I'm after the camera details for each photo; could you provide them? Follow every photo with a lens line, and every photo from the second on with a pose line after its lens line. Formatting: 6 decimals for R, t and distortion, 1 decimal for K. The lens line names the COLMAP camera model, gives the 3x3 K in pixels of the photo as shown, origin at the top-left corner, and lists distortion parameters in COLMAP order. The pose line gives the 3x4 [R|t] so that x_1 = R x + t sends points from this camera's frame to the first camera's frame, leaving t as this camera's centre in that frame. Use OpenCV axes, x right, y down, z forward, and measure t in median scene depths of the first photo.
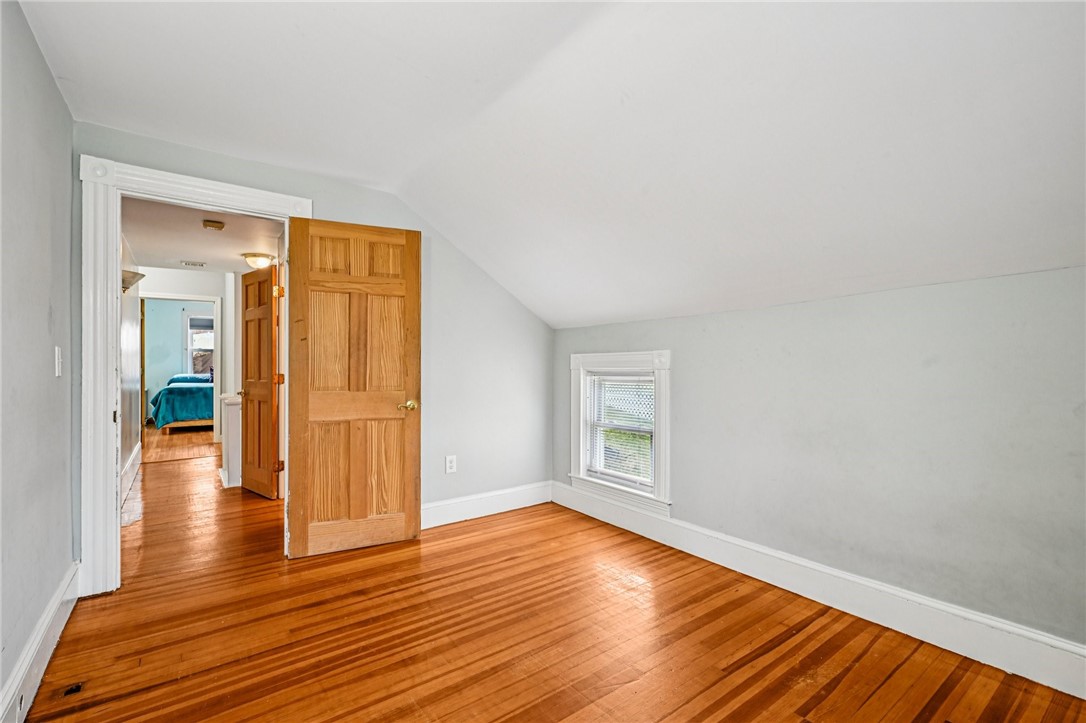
lens RADIAL K [[488.9, 0, 541.6], [0, 488.9, 363.0], [0, 0, 1]] dist [0.002621, -0.000572]
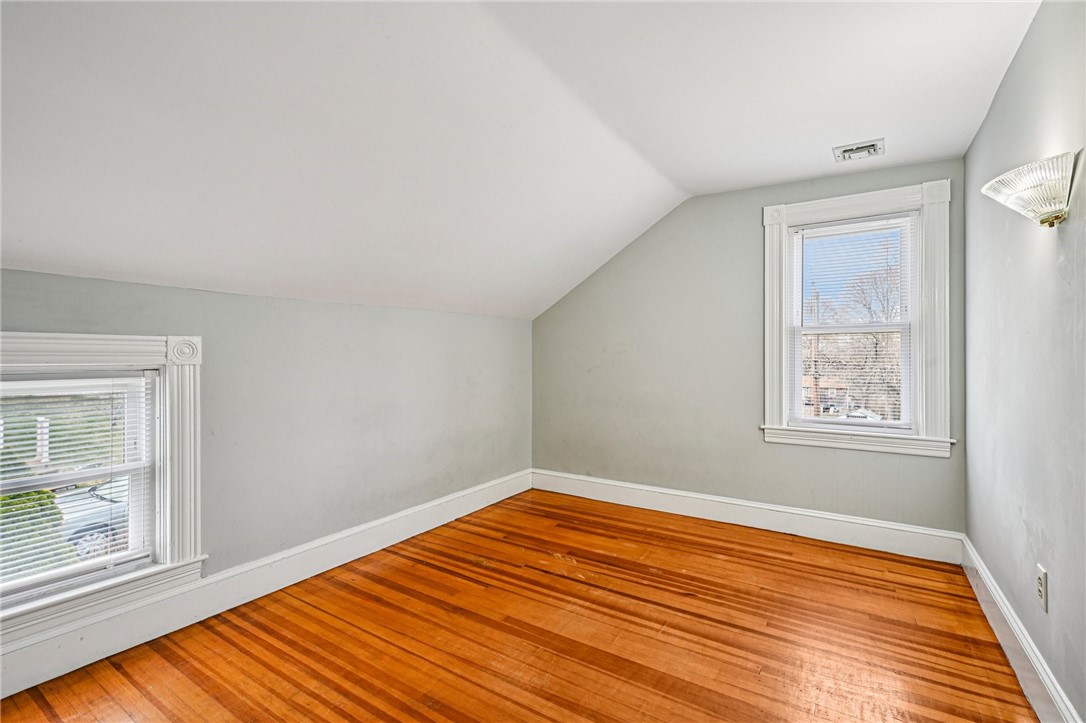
lens RADIAL K [[488.9, 0, 541.2], [0, 488.9, 358.7], [0, 0, 1]] dist [0.002621, -0.000572]
pose [[-0.352088, -0.001001, 0.935966, -0.731177], [-0.003483, 0.999994, -0.000241, 0.004033], [-0.935960, -0.003345, -0.352090, 1.049339]]
